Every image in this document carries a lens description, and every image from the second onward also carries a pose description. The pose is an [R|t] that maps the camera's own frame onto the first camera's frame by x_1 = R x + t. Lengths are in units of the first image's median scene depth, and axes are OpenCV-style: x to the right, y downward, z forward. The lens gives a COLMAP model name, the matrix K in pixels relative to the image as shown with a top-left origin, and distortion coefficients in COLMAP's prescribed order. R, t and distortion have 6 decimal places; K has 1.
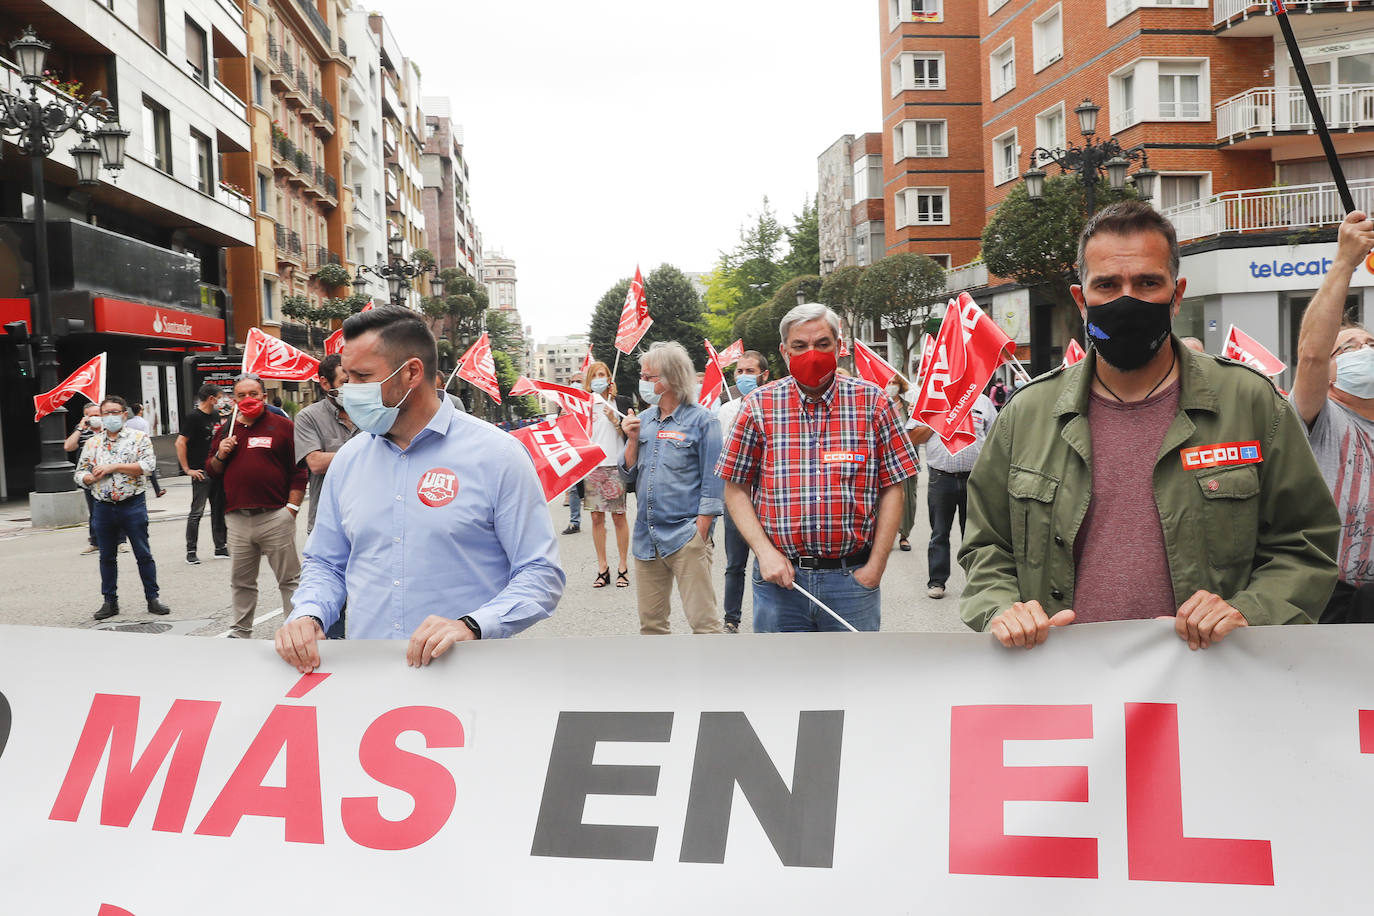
lens RADIAL K [[1230.0, 0, 687.0], [0, 1230.0, 458.0], [0, 0, 1]] dist [-0.079459, 0.026008]
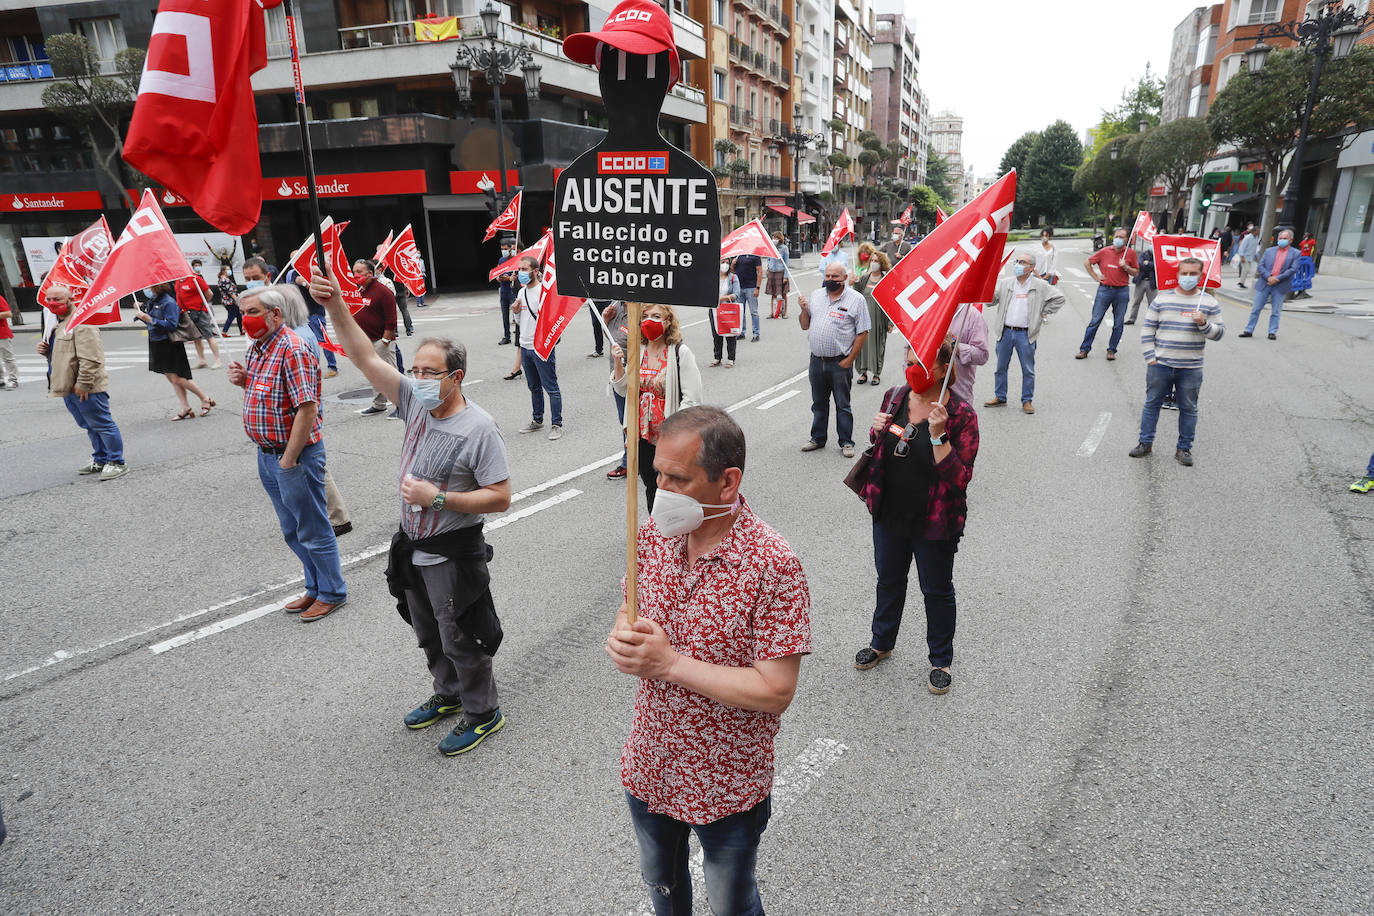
lens RADIAL K [[771.0, 0, 693.5], [0, 771.0, 456.7], [0, 0, 1]] dist [-0.068210, 0.046712]
pose [[0.894104, 0.153354, -0.420786, 0.079221], [-0.039938, 0.963107, 0.266140, -0.014671], [0.446075, -0.221151, 0.867242, 0.029401]]
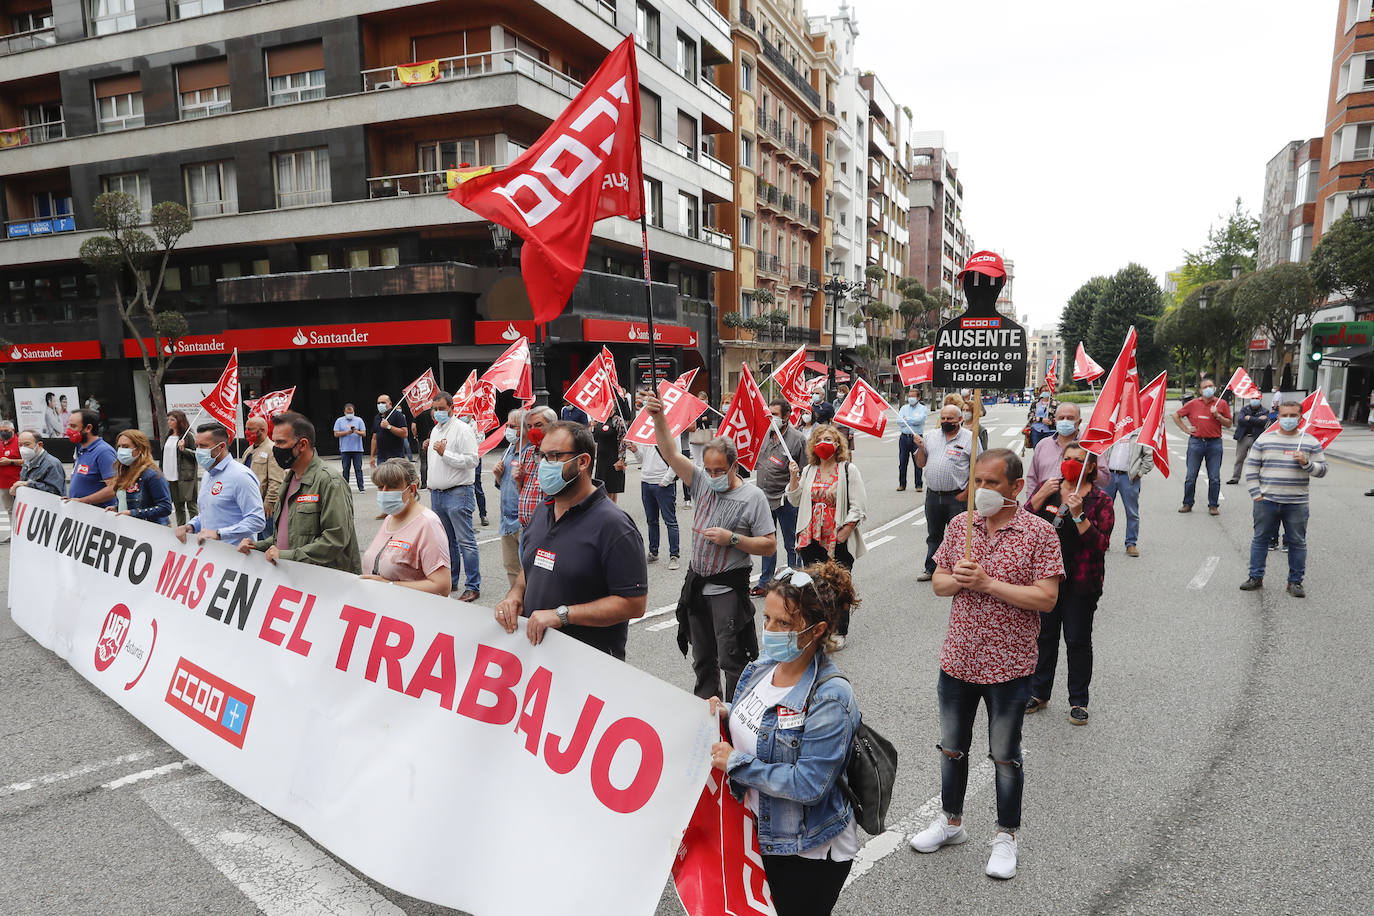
lens RADIAL K [[942.3, 0, 622.3], [0, 942.3, 537.2], [0, 0, 1]] dist [-0.072131, 0.053078]
pose [[0.860908, 0.110322, -0.496655, 0.077215], [-0.046083, 0.989103, 0.139827, -0.010055], [0.506669, -0.097491, 0.856611, -0.019389]]
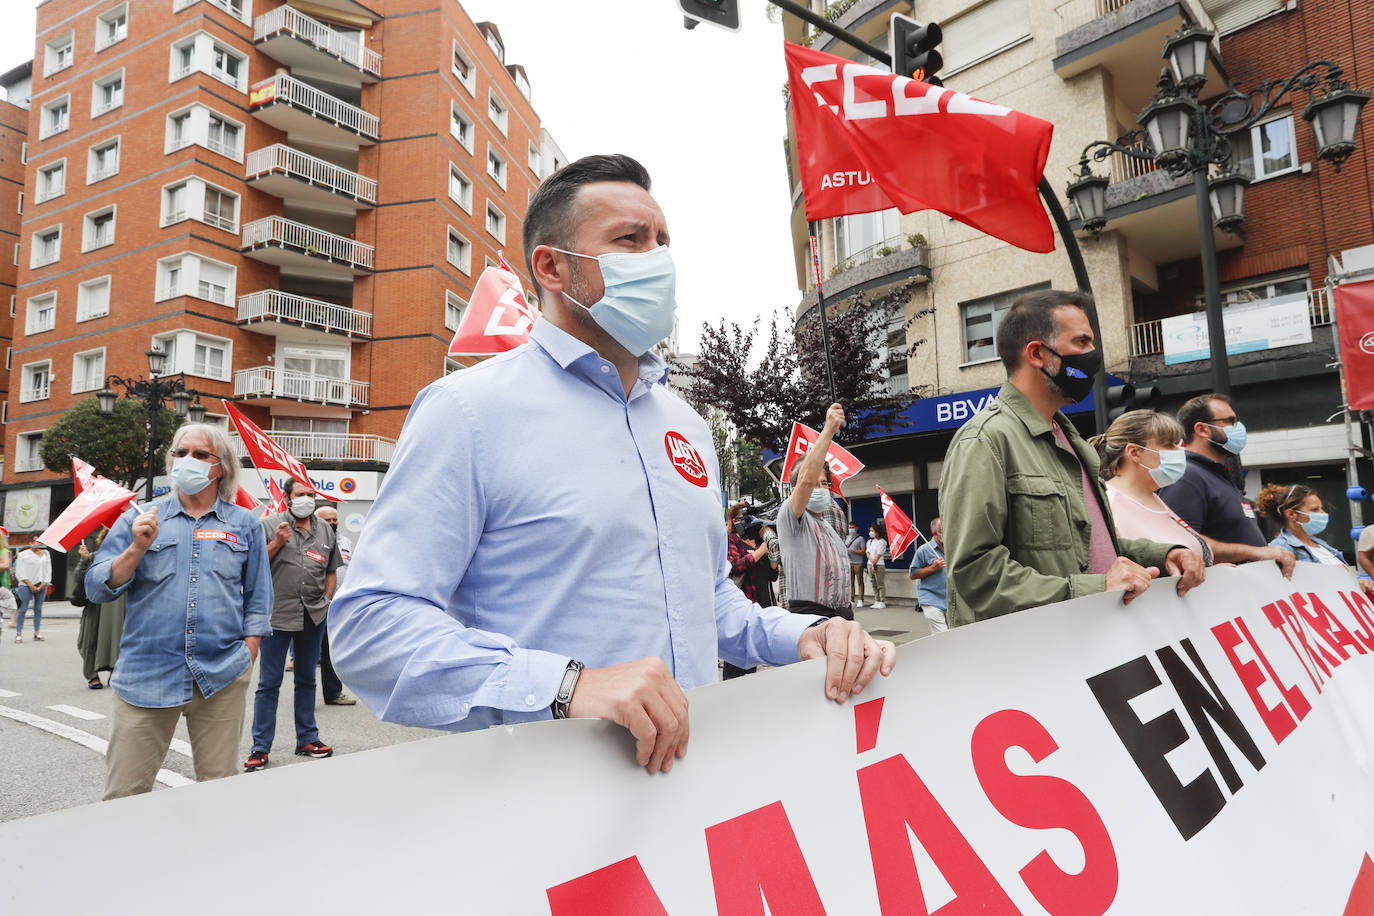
lens RADIAL K [[785.0, 0, 692.0], [0, 785.0, 462.1], [0, 0, 1]] dist [-0.079501, 0.048526]
pose [[0.515549, 0.116769, 0.848866, -0.033598], [0.058086, 0.983630, -0.170584, 0.004838], [-0.854889, 0.137252, 0.500327, 0.038252]]
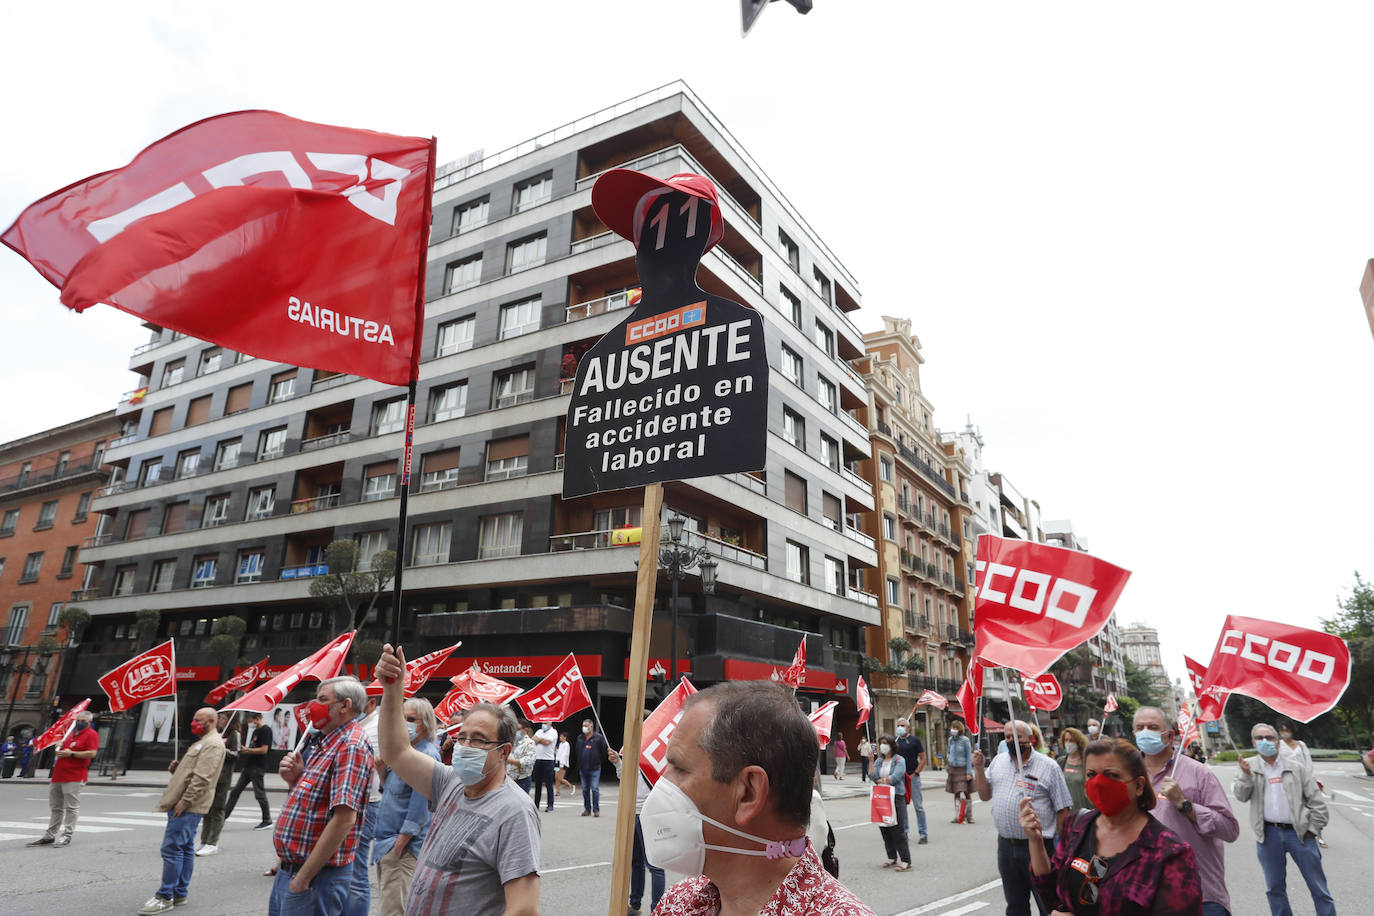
lens RADIAL K [[785.0, 0, 692.0], [0, 785.0, 462.1], [0, 0, 1]] dist [-0.079501, 0.048526]
pose [[0.774571, -0.150181, -0.614398, 0.078017], [-0.086880, 0.936930, -0.338548, -0.006627], [0.626491, 0.315609, 0.712671, 0.039585]]
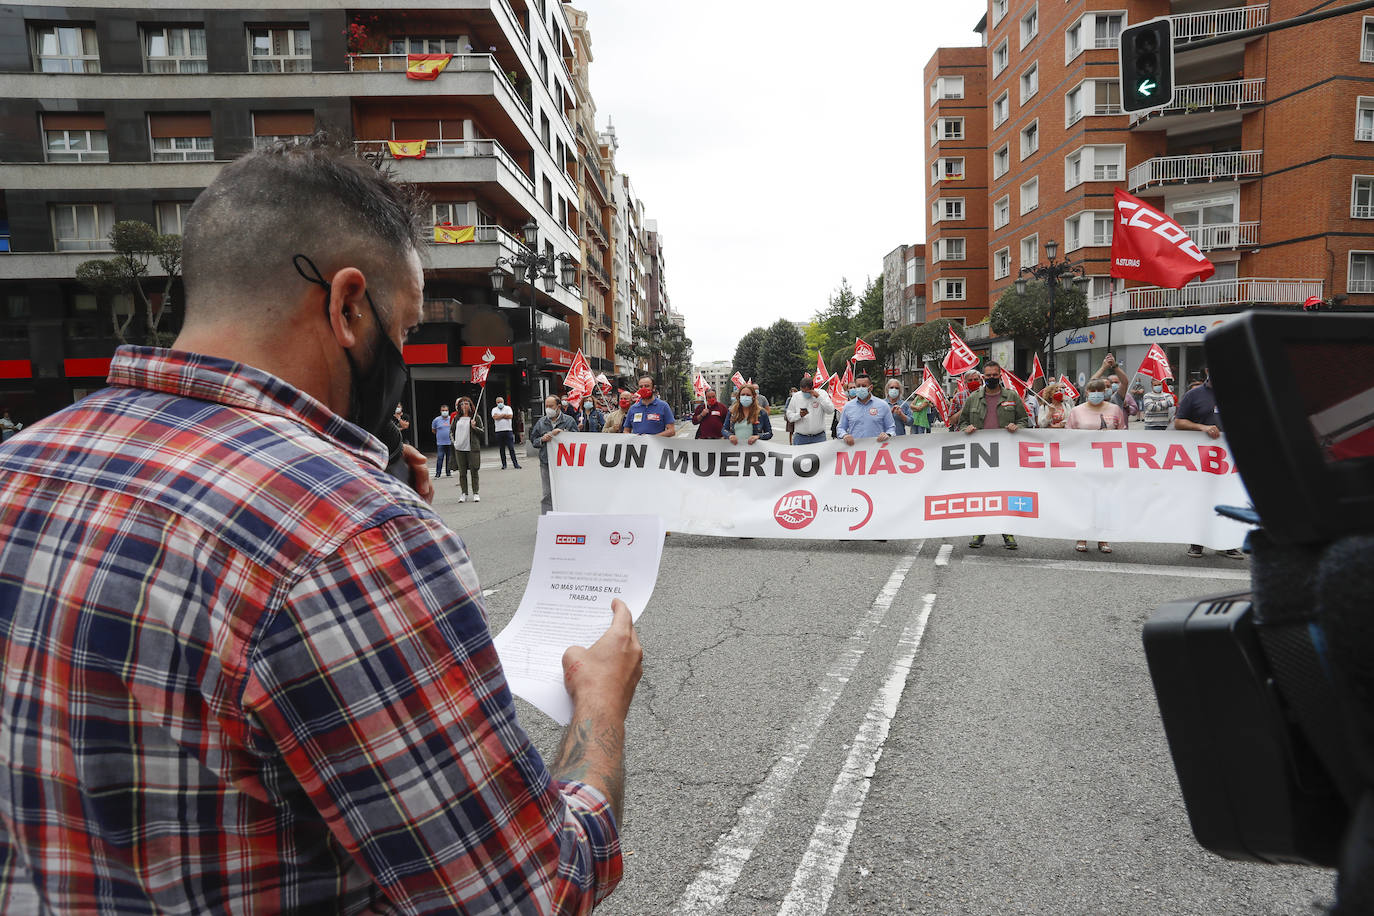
lens RADIAL K [[771.0, 0, 693.5], [0, 771.0, 456.7], [0, 0, 1]] dist [-0.068210, 0.046712]
pose [[0.993027, 0.018980, -0.116351, -0.034070], [-0.016270, 0.999575, 0.024198, 0.007555], [0.116761, -0.022136, 0.992913, -0.105233]]
